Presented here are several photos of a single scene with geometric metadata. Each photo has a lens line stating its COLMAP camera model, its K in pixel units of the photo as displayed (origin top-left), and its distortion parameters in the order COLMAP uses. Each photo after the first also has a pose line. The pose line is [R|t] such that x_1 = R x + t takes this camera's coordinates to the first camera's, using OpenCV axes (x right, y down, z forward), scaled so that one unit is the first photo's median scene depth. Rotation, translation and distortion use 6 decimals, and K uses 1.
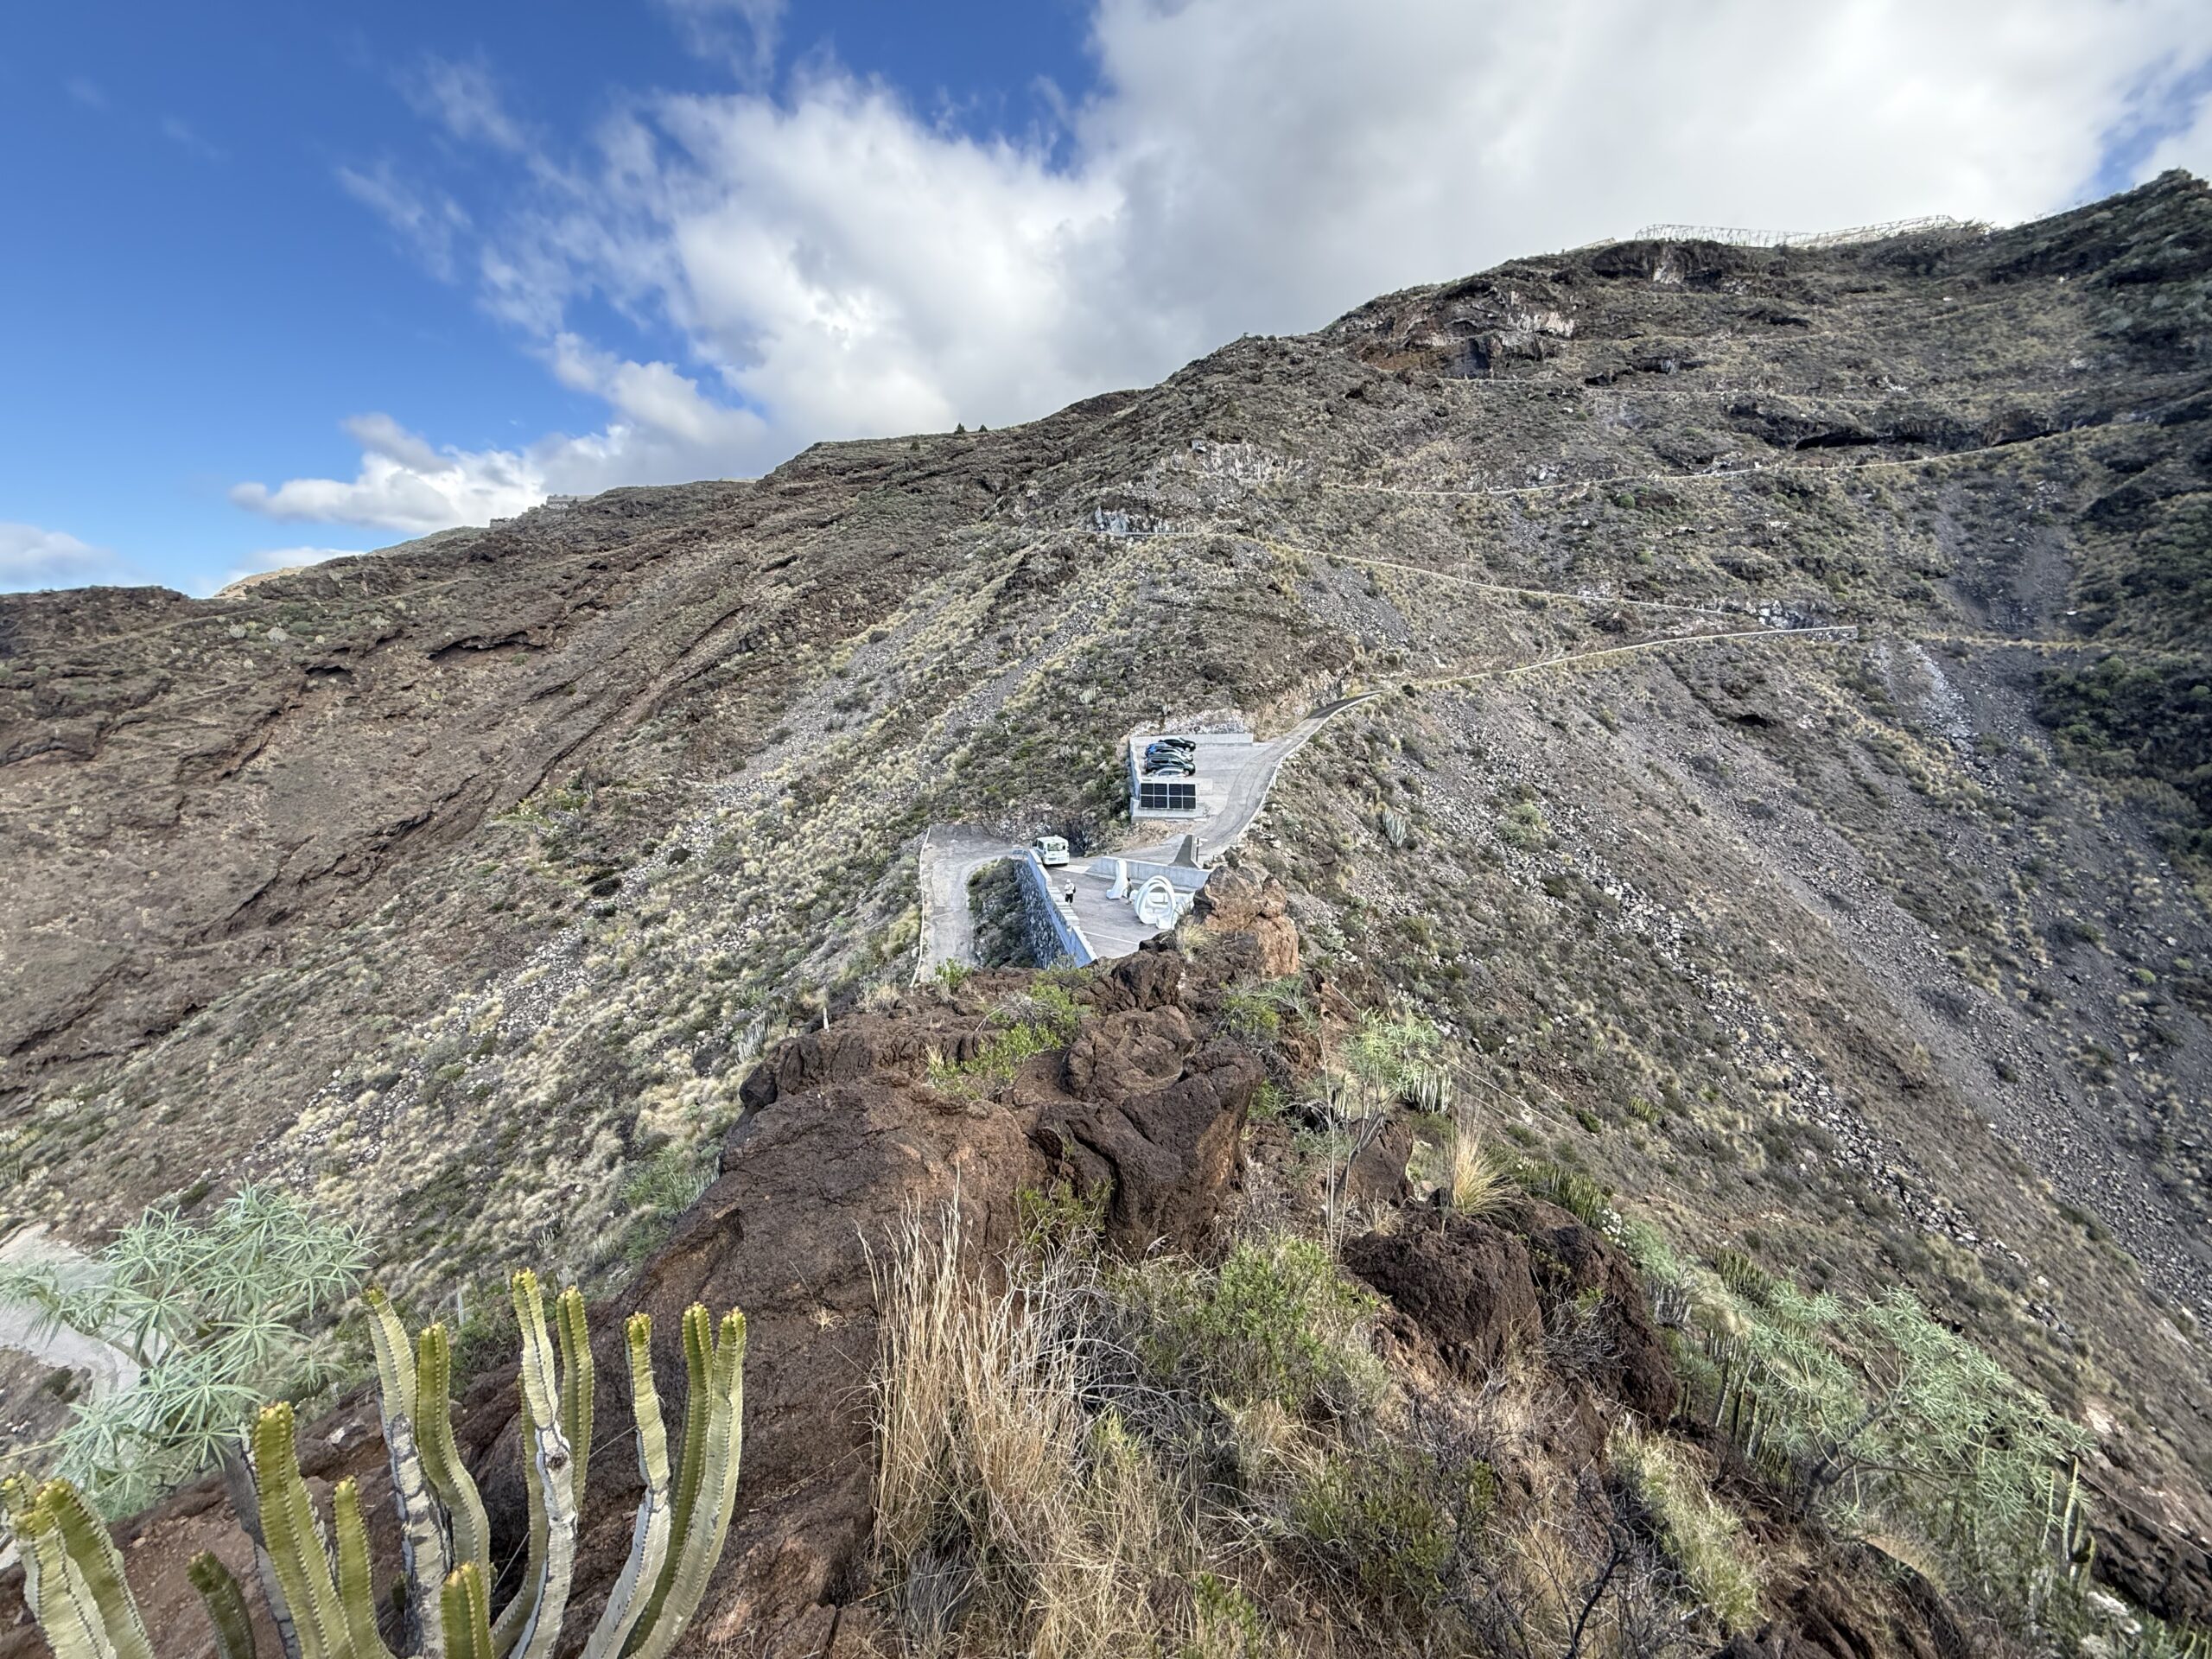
lens RADIAL K [[888.8, 0, 1103.9], [0, 888.8, 825.9], [0, 0, 1]] dist [-0.003826, 0.000772]
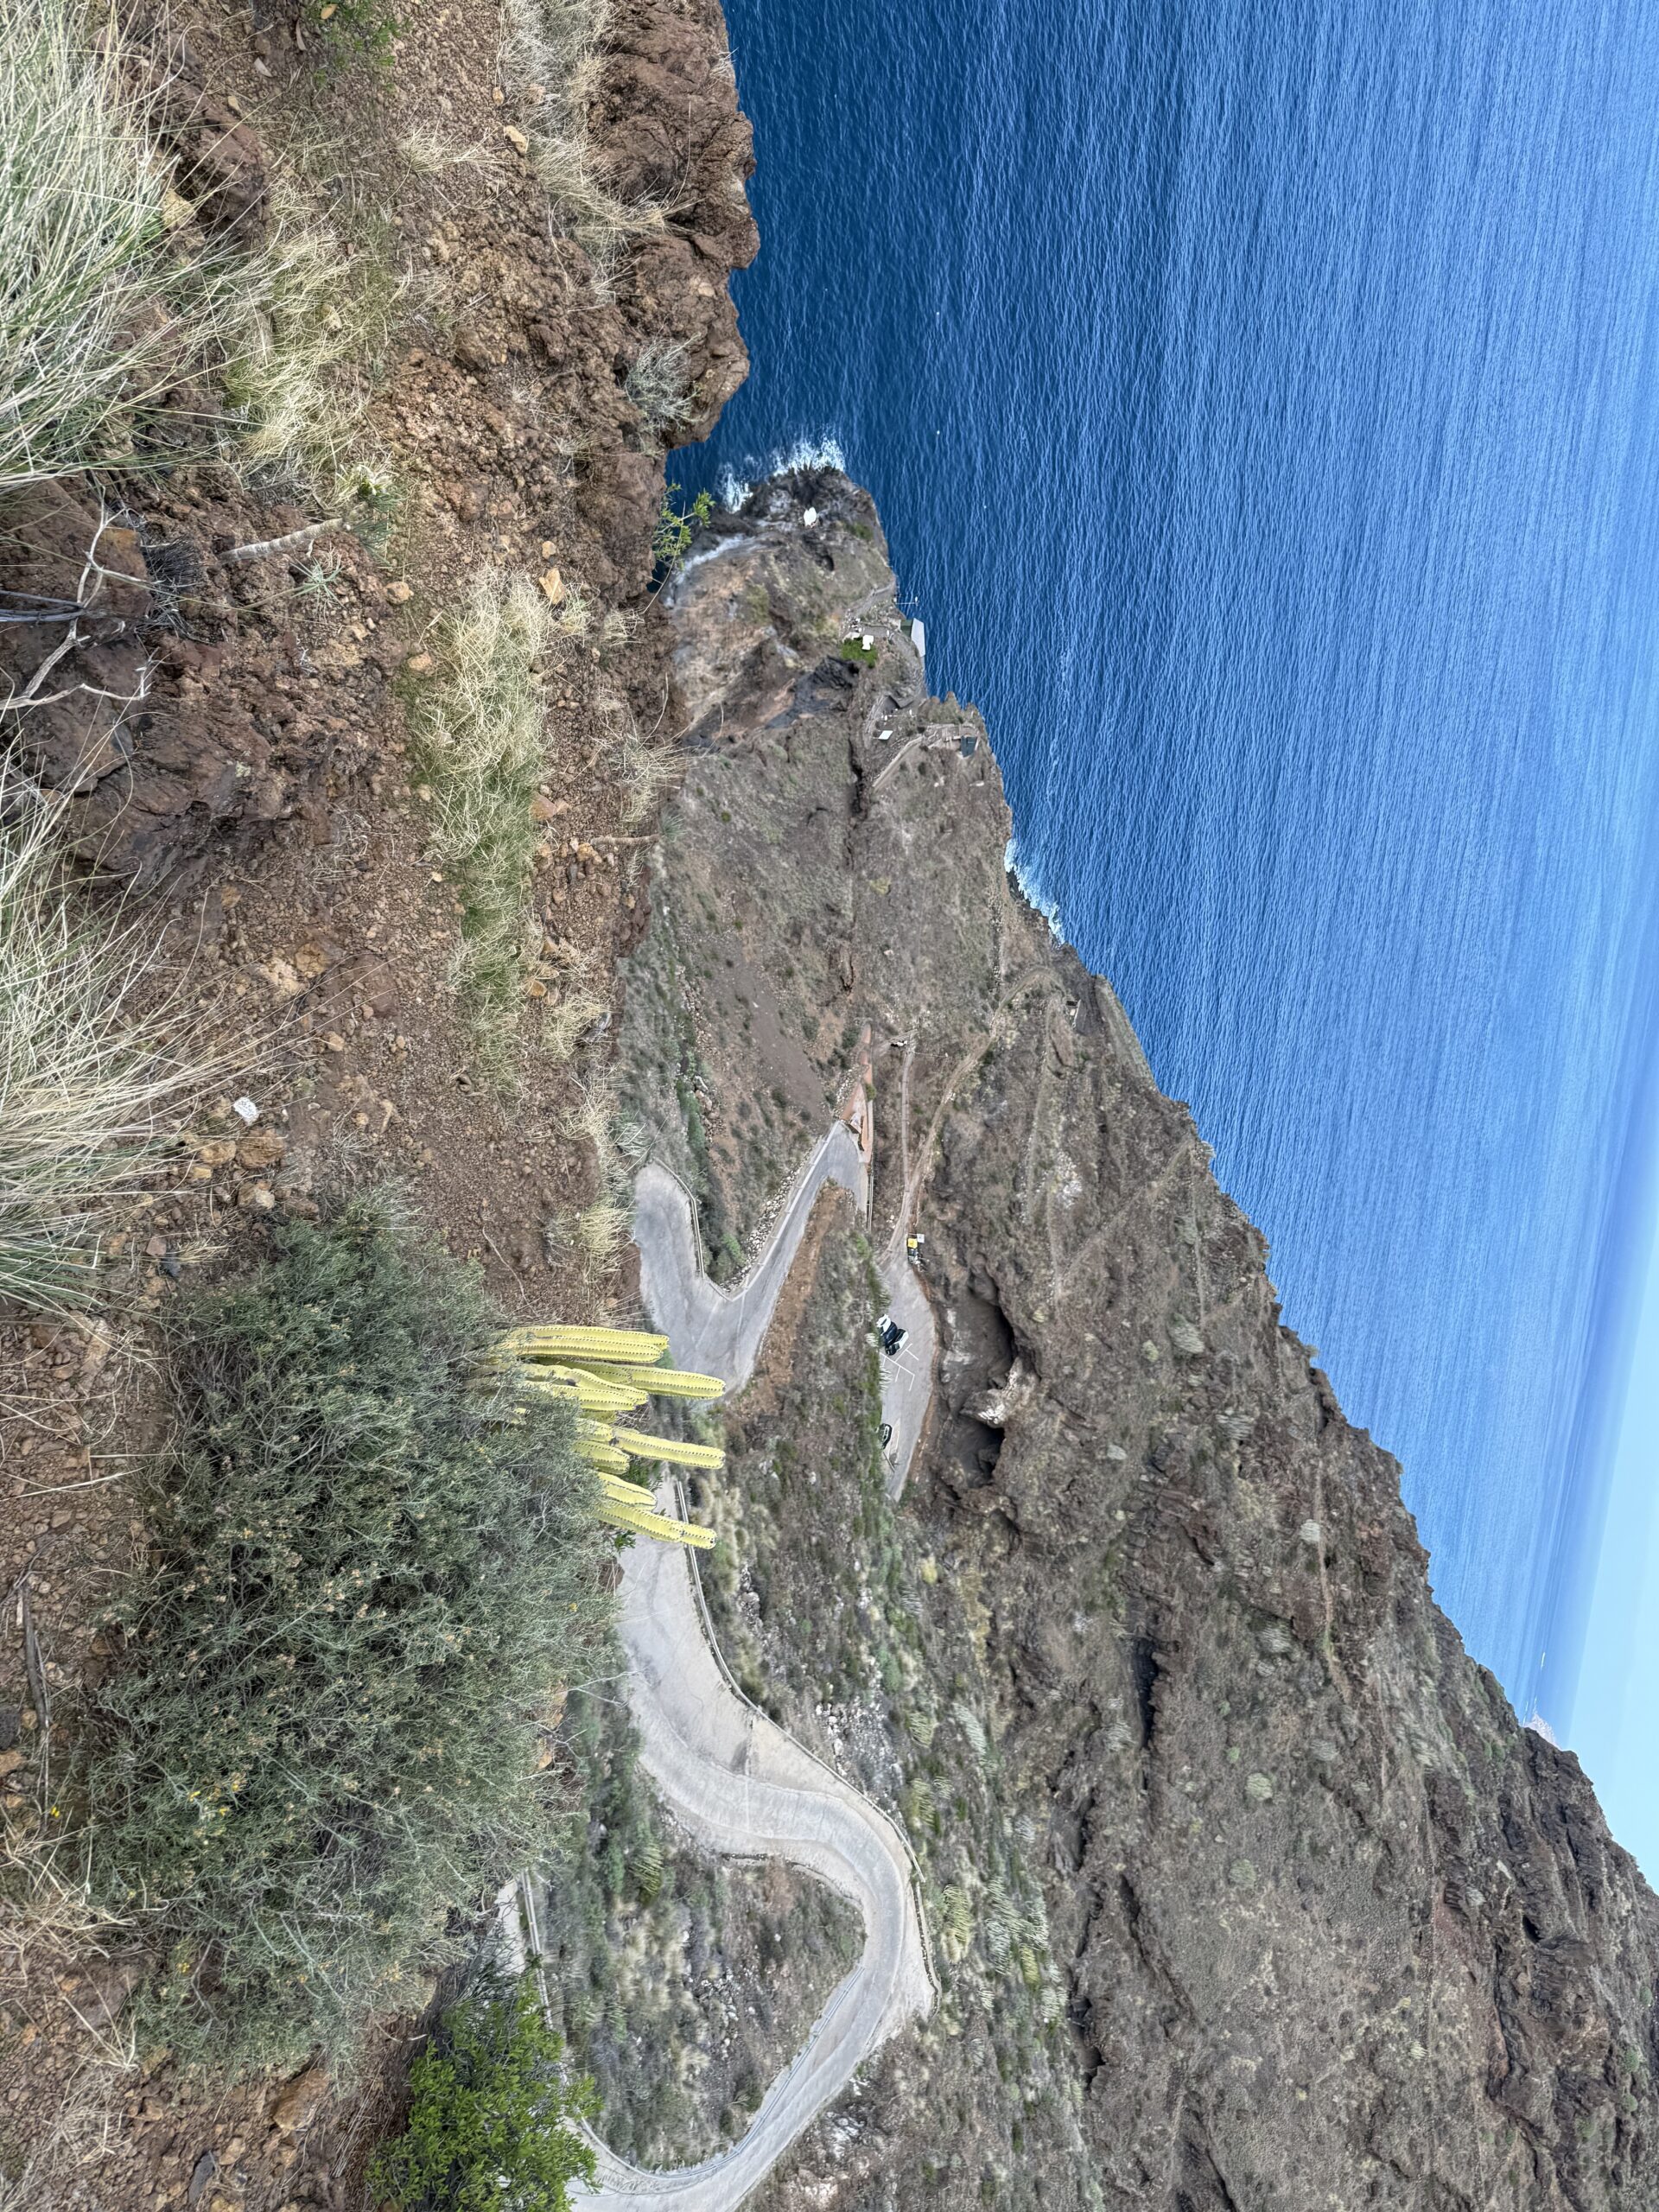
lens RADIAL K [[1514.6, 0, 811.7], [0, 1514.6, 1090.3], [0, 0, 1]] dist [0.051261, -0.047123]
pose [[-0.483193, 0.276909, -0.830570, -0.127030], [-0.869655, -0.261372, 0.418790, 0.093519], [-0.101121, 0.924665, 0.367108, -0.114088]]
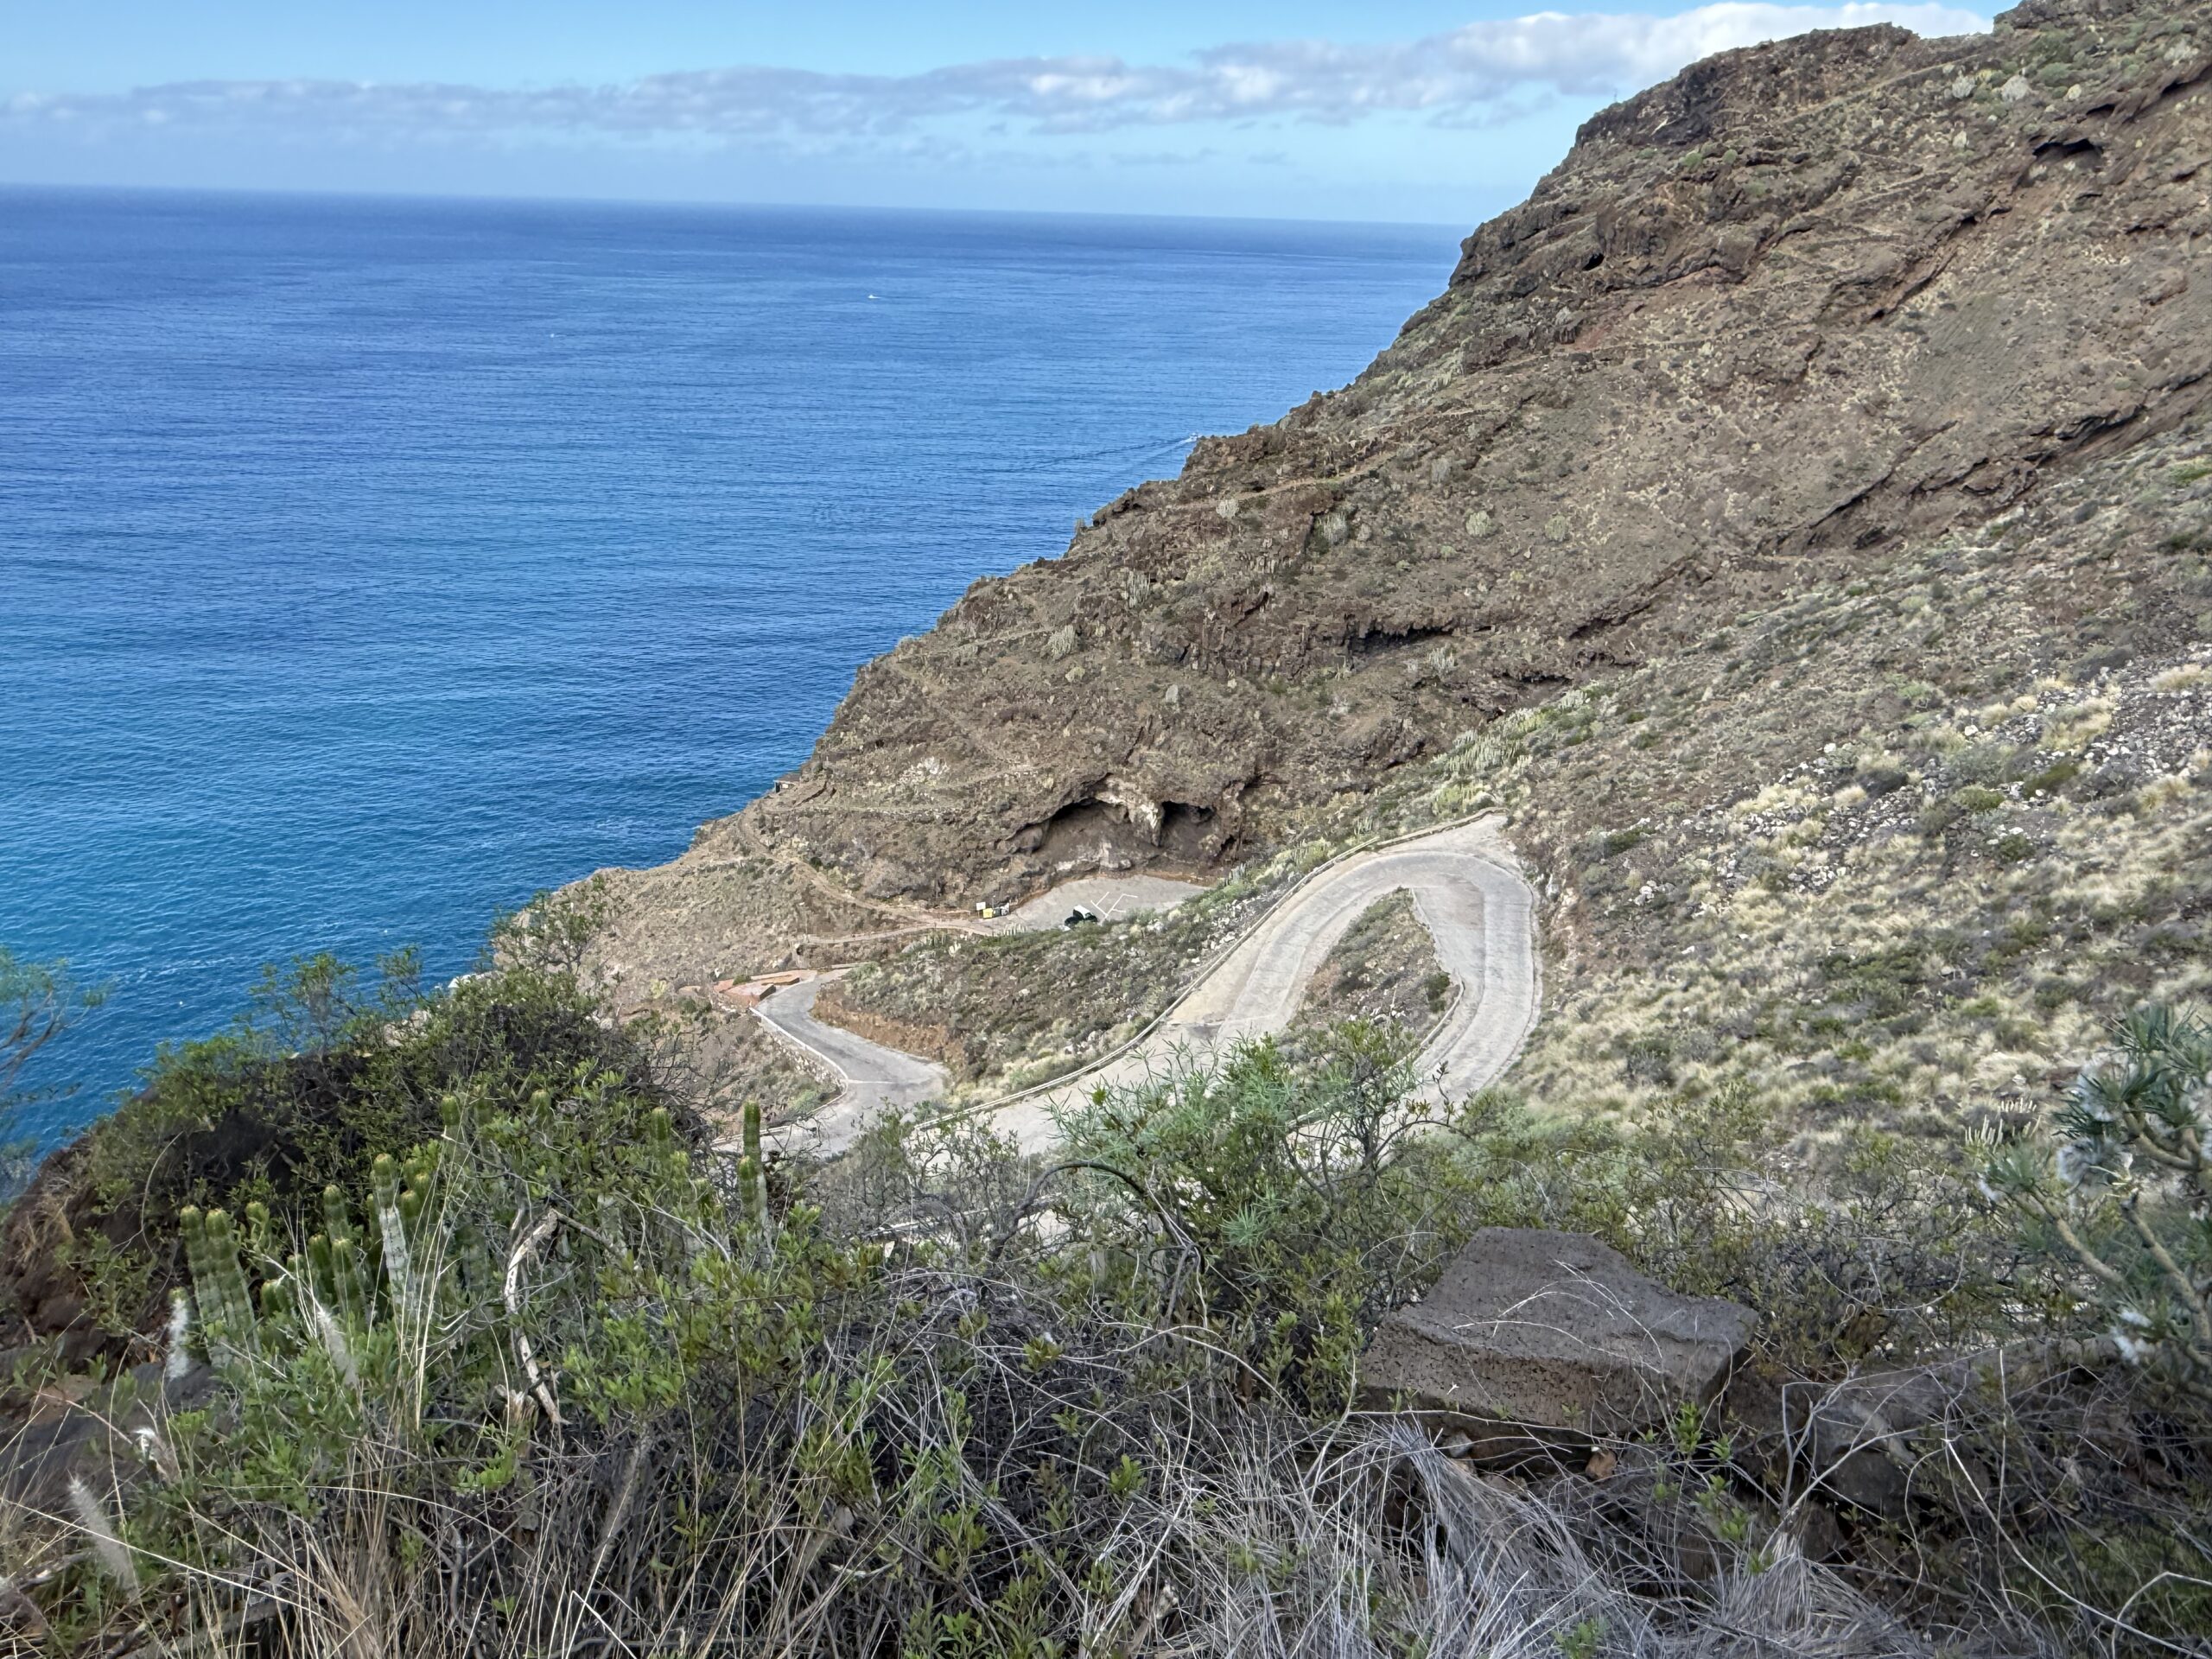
lens RADIAL K [[1514.6, 0, 1137.5], [0, 1514.6, 826.1], [0, 0, 1]] dist [0.051261, -0.047123]
pose [[0.332335, 0.336394, -0.881131, -0.036164], [-0.145346, 0.941338, 0.304560, 0.040089], [0.931895, 0.026853, 0.361733, 0.087605]]
